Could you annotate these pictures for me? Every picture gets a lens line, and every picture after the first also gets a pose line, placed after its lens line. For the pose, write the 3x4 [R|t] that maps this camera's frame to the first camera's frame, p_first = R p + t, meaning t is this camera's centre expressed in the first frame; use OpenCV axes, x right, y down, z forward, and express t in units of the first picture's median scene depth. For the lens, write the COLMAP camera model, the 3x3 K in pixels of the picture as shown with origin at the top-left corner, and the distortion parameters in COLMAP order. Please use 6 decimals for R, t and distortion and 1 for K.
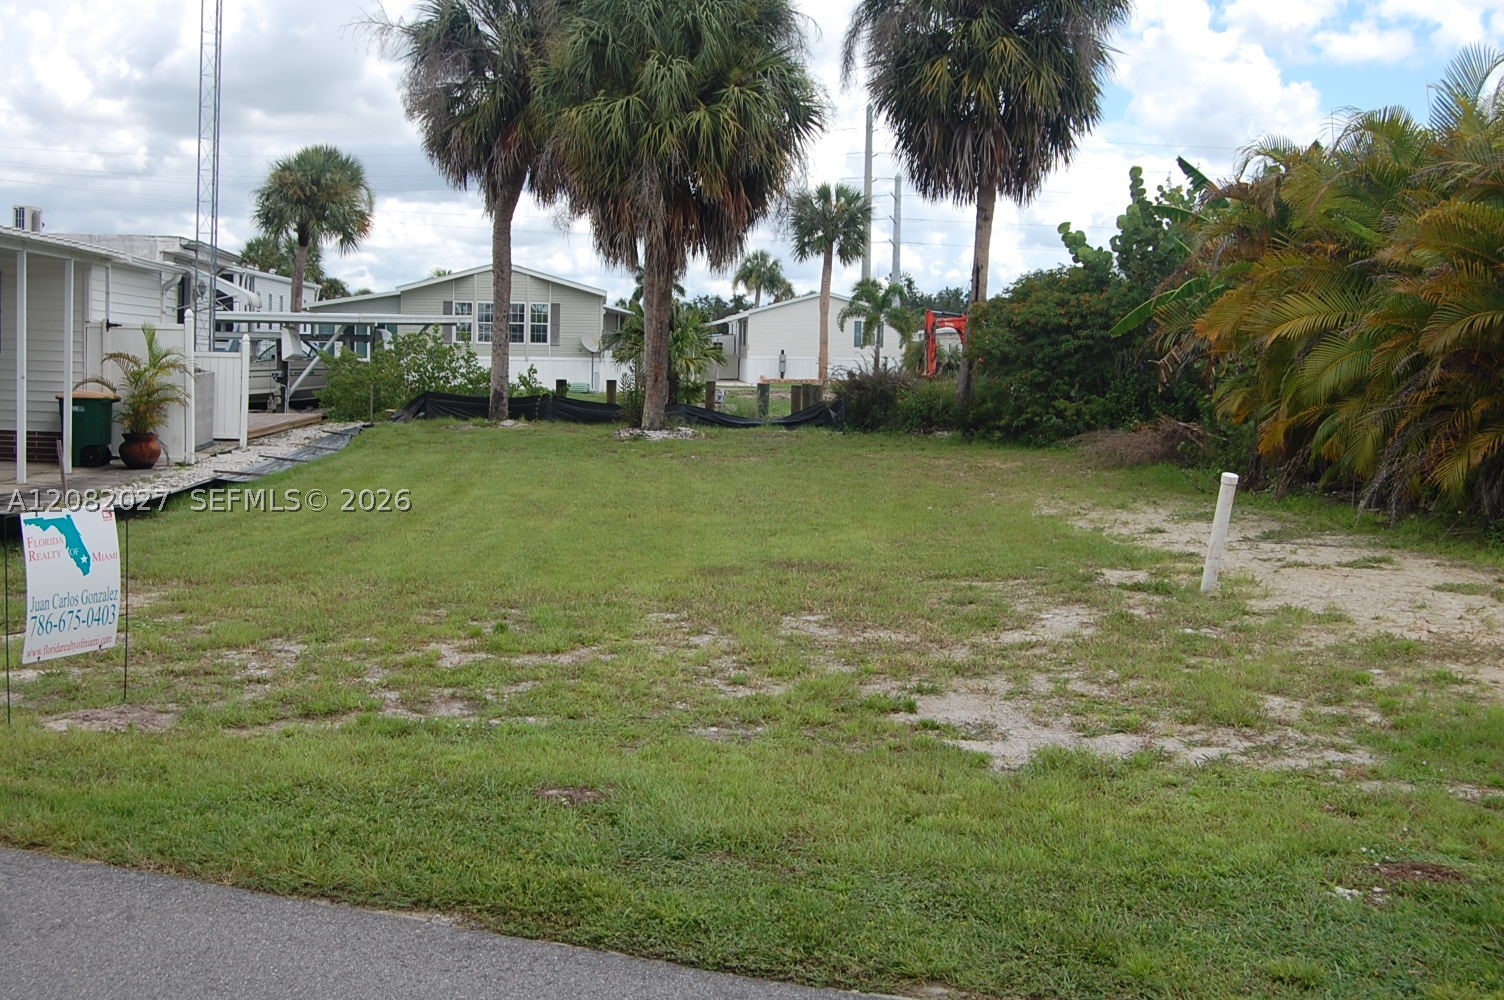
lens RADIAL K [[1911.2, 0, 750.0], [0, 1911.2, 498.3], [0, 0, 1]] dist [-0.063710, 0.000000]
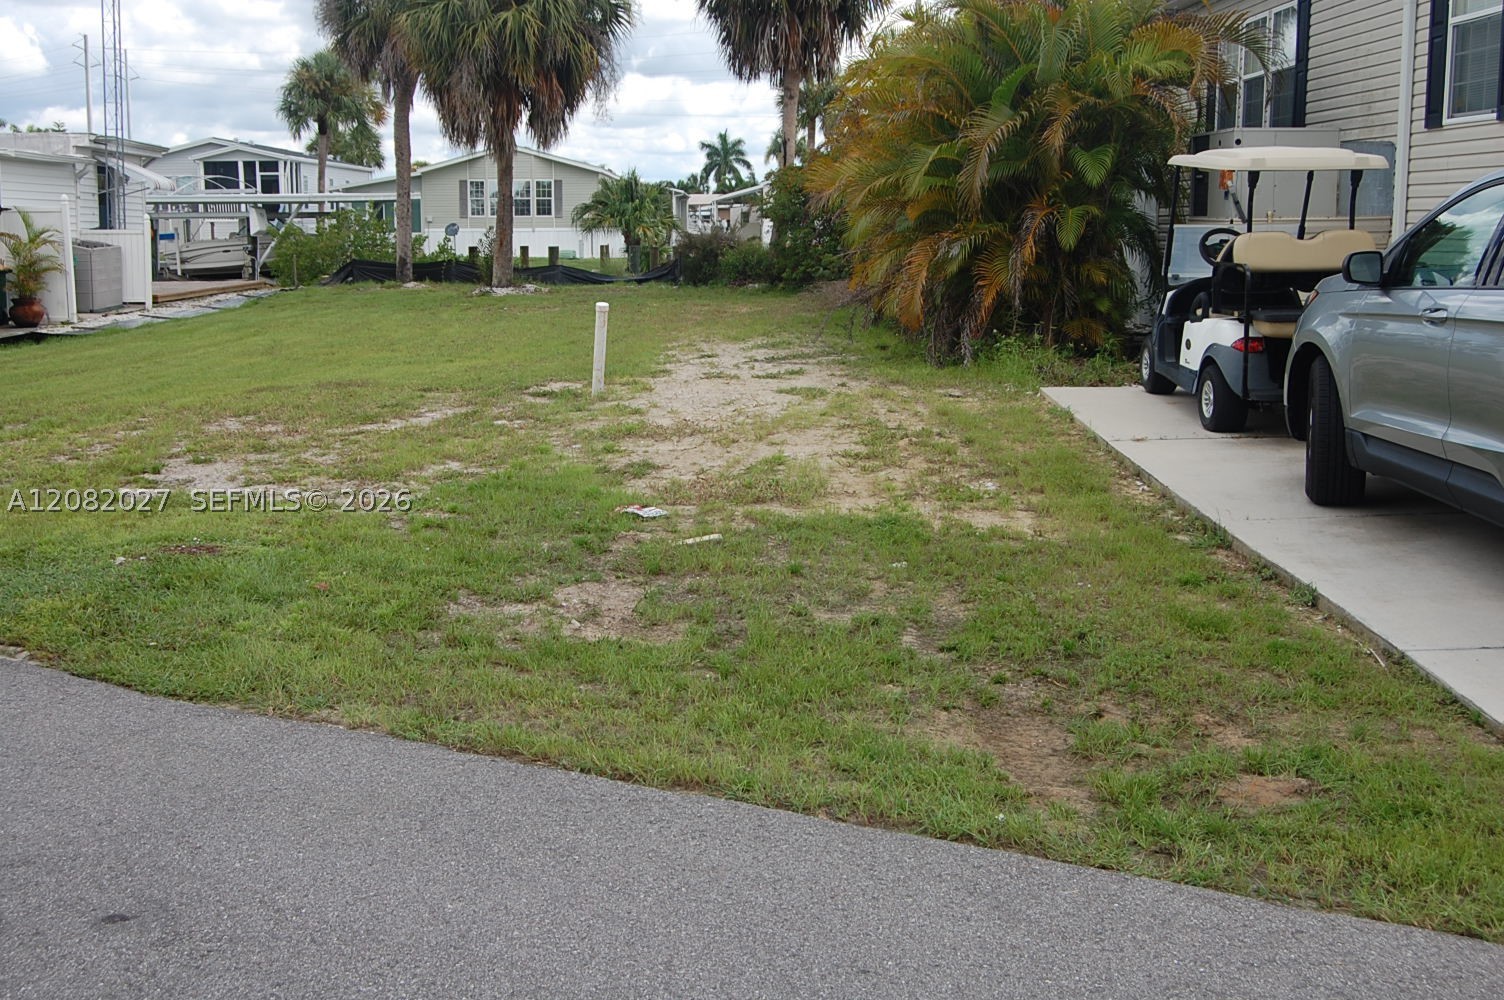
lens RADIAL K [[1740.1, 0, 753.4], [0, 1740.1, 493.2], [0, 0, 1]] dist [-0.065431, 0.000000]
pose [[0.998137, -0.012061, -0.059814, 0.167359], [0.016719, 0.996812, 0.078010, 0.009726], [0.058683, -0.078865, 0.995157, -0.061760]]
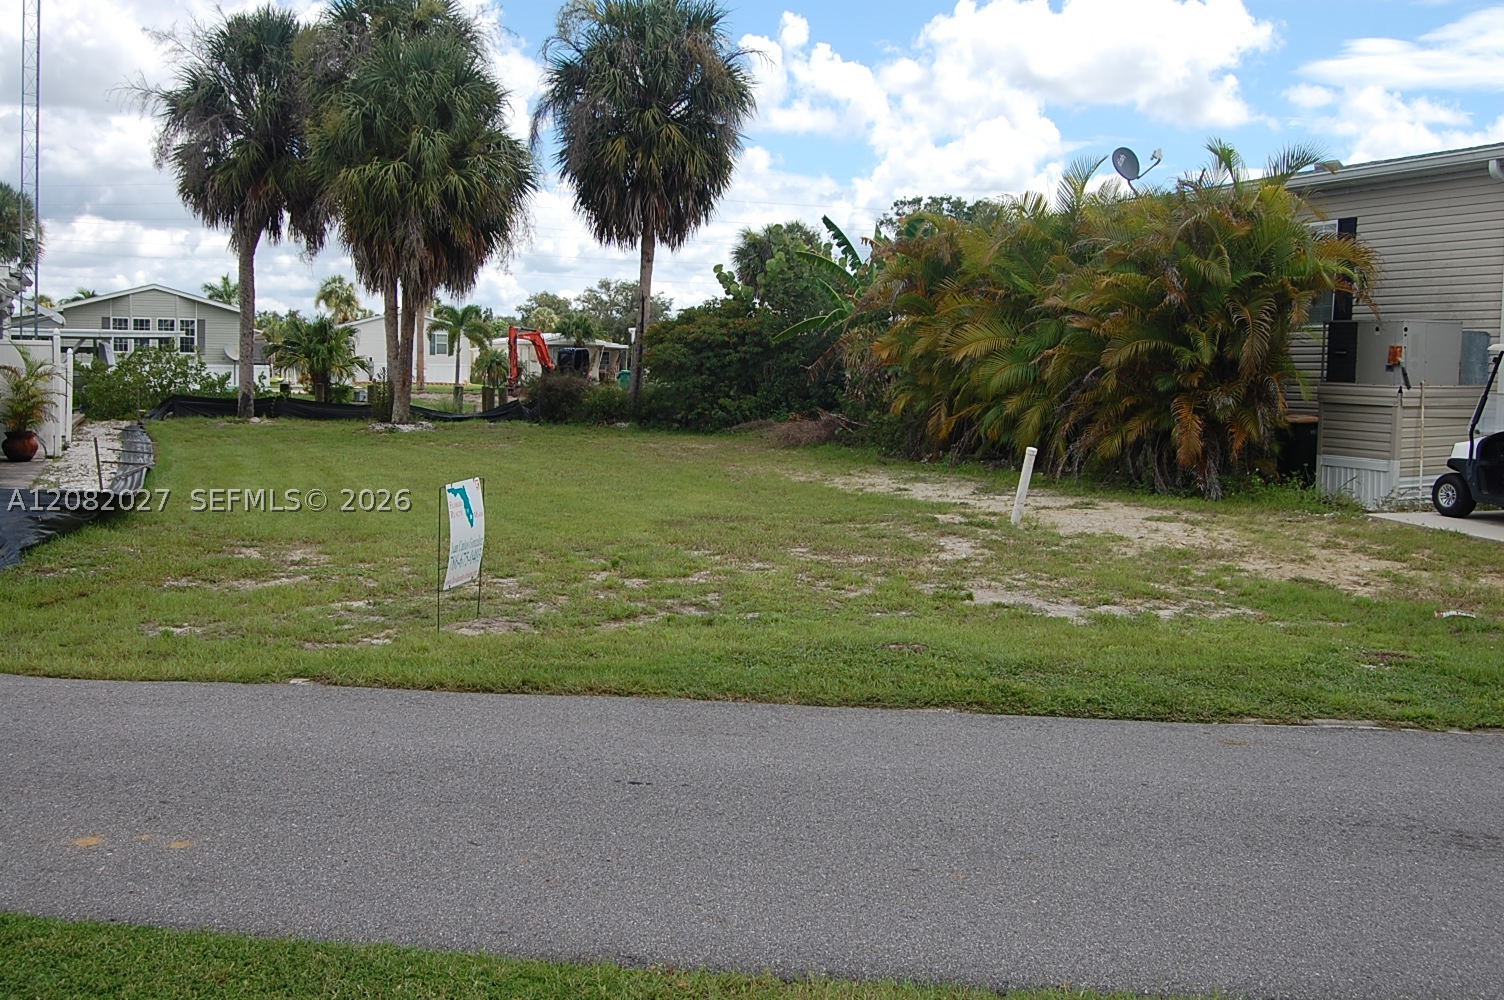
lens RADIAL K [[1555.6, 0, 752.7], [0, 1555.6, 499.9], [0, 0, 1]] dist [-0.069679, 0.000000]
pose [[0.956097, -0.024835, 0.291995, -0.130264], [0.020515, 0.999630, 0.017848, 0.000809], [-0.292331, -0.011074, 0.956253, -0.048852]]
